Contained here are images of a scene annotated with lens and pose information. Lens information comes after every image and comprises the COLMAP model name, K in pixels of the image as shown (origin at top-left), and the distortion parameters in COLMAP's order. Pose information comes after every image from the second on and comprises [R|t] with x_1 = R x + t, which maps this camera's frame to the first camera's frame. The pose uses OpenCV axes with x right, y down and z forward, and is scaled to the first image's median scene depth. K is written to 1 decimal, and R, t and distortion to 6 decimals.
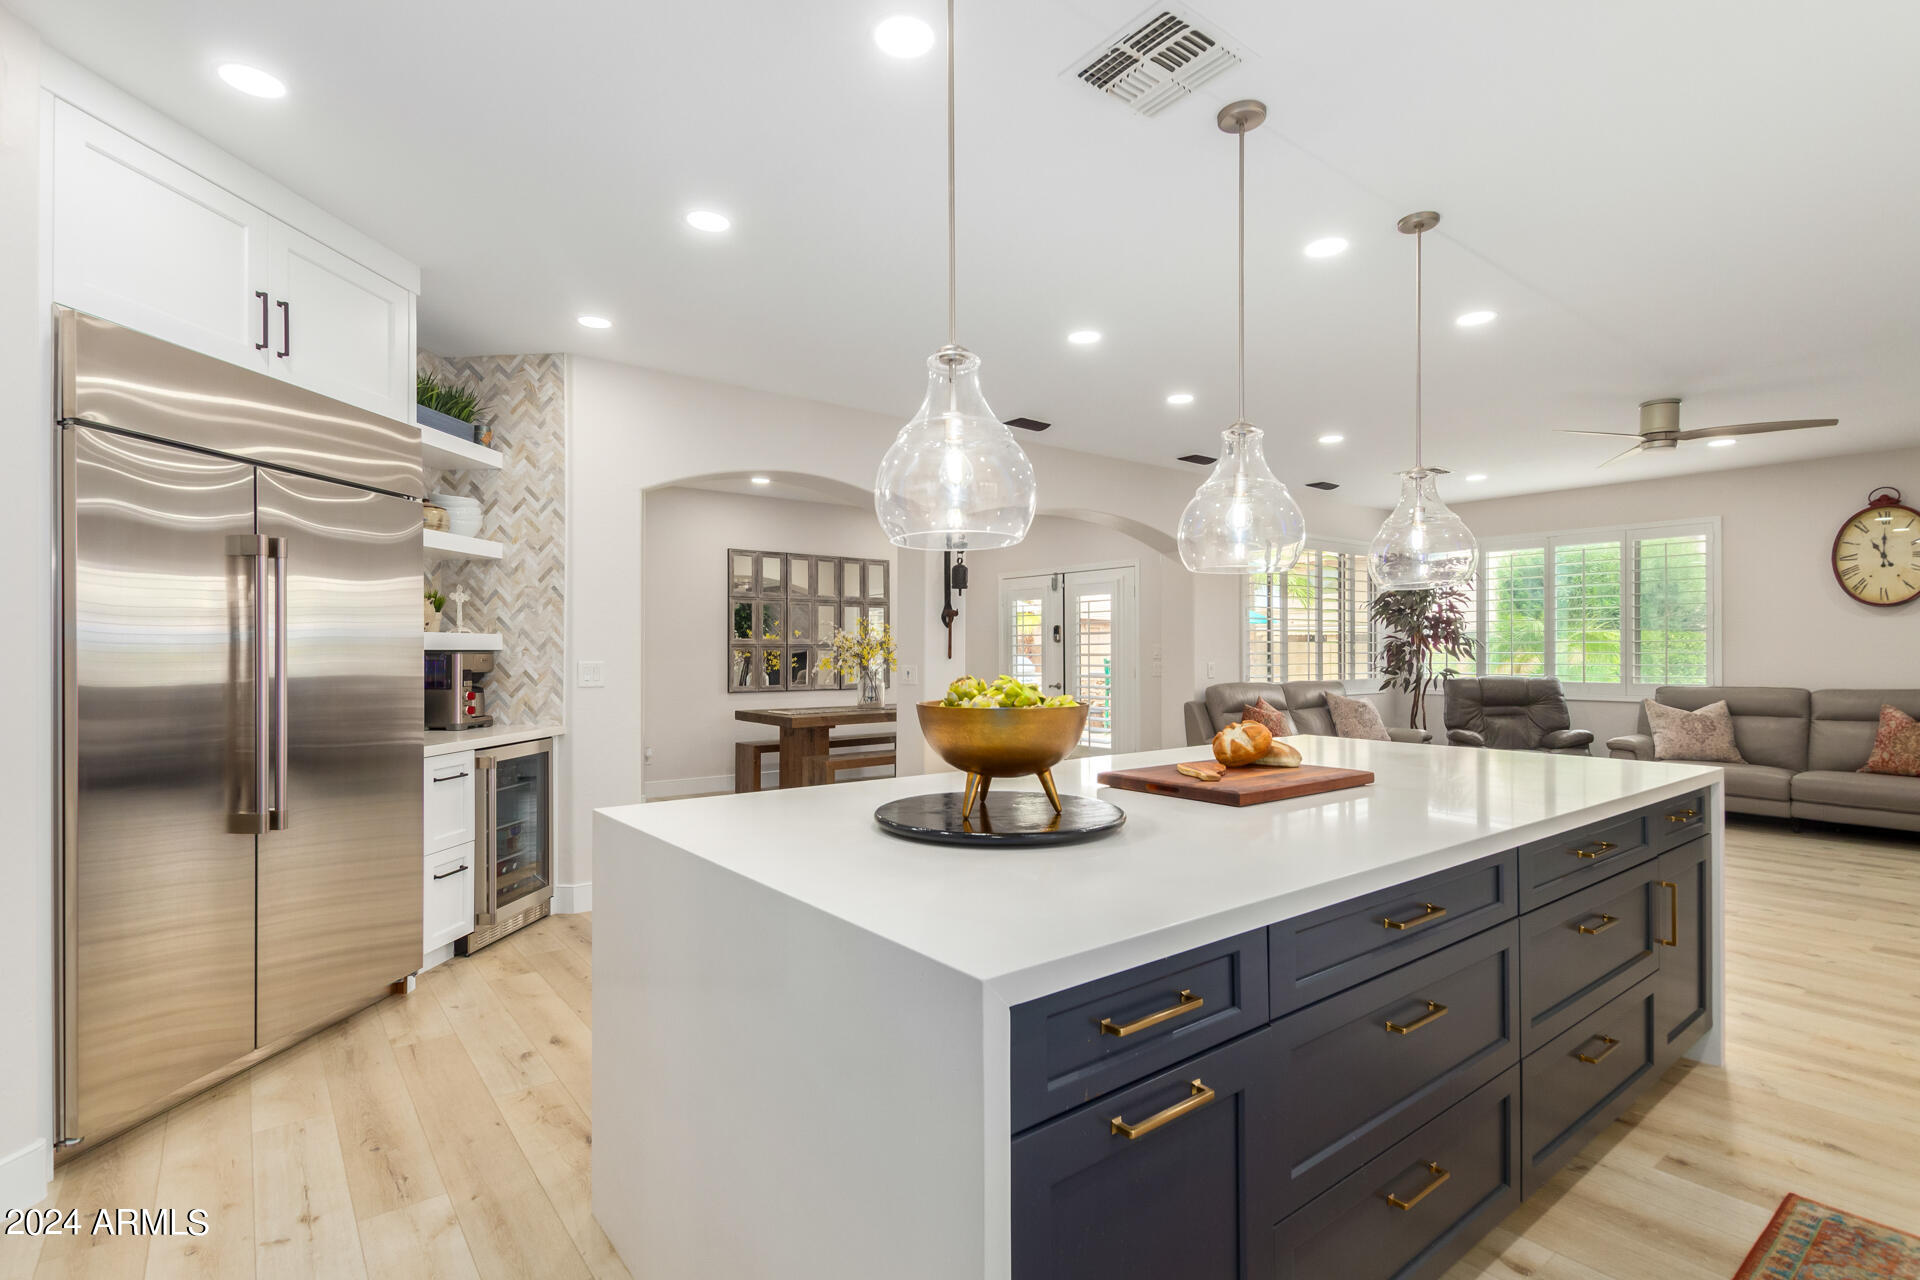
lens RADIAL K [[903.1, 0, 961.2], [0, 903.1, 652.9], [0, 0, 1]] dist [-0.000776, 0.000131]
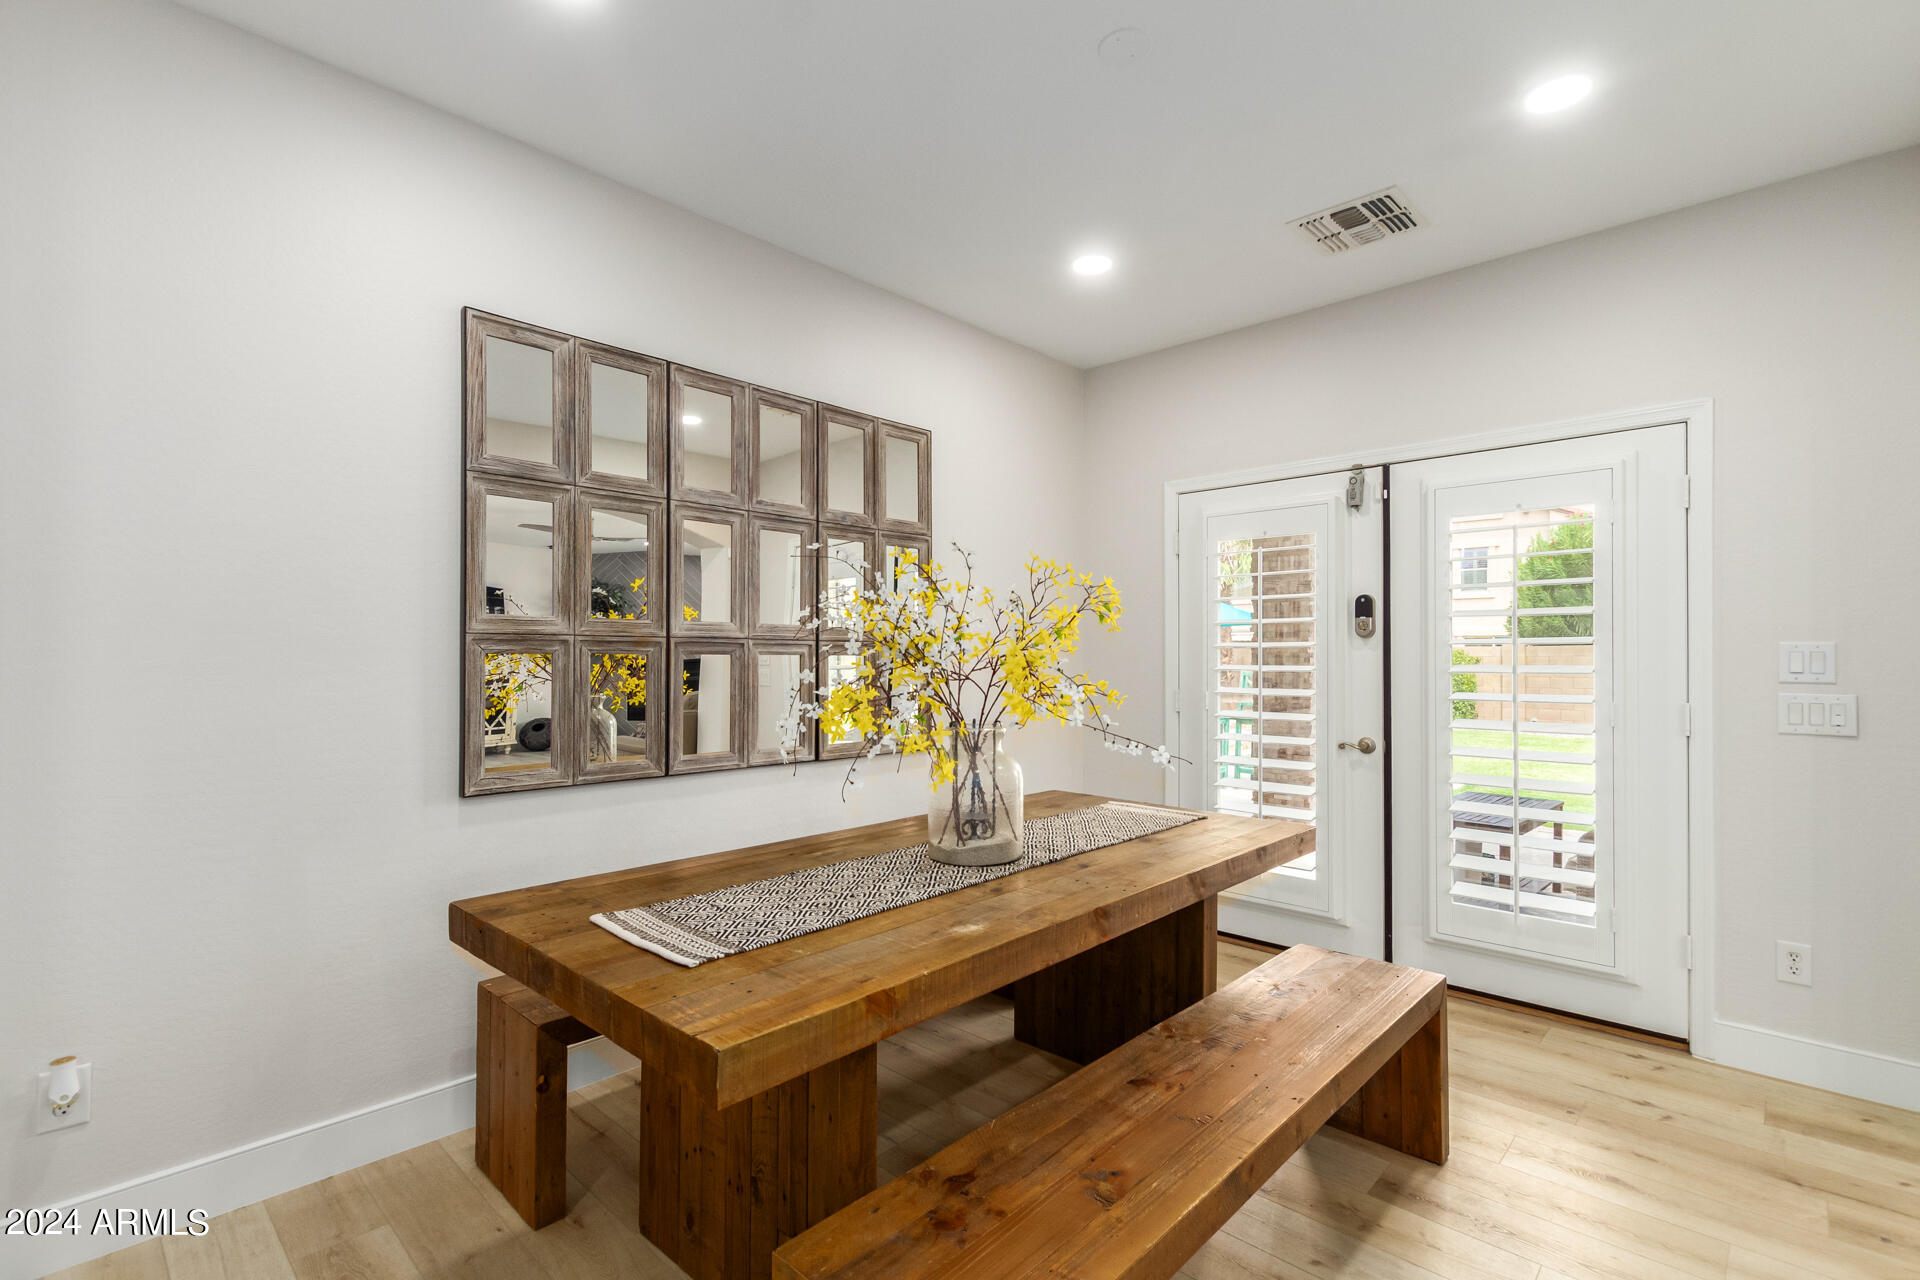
lens RADIAL K [[903.1, 0, 969.3], [0, 903.1, 670.5], [0, 0, 1]] dist [-0.000776, 0.000131]
pose [[0.991115, 0.003288, 0.132966, -0.121053], [-0.003213, 0.999995, -0.000777, 0.003546], [-0.132968, 0.000343, 0.991120, 0.625660]]
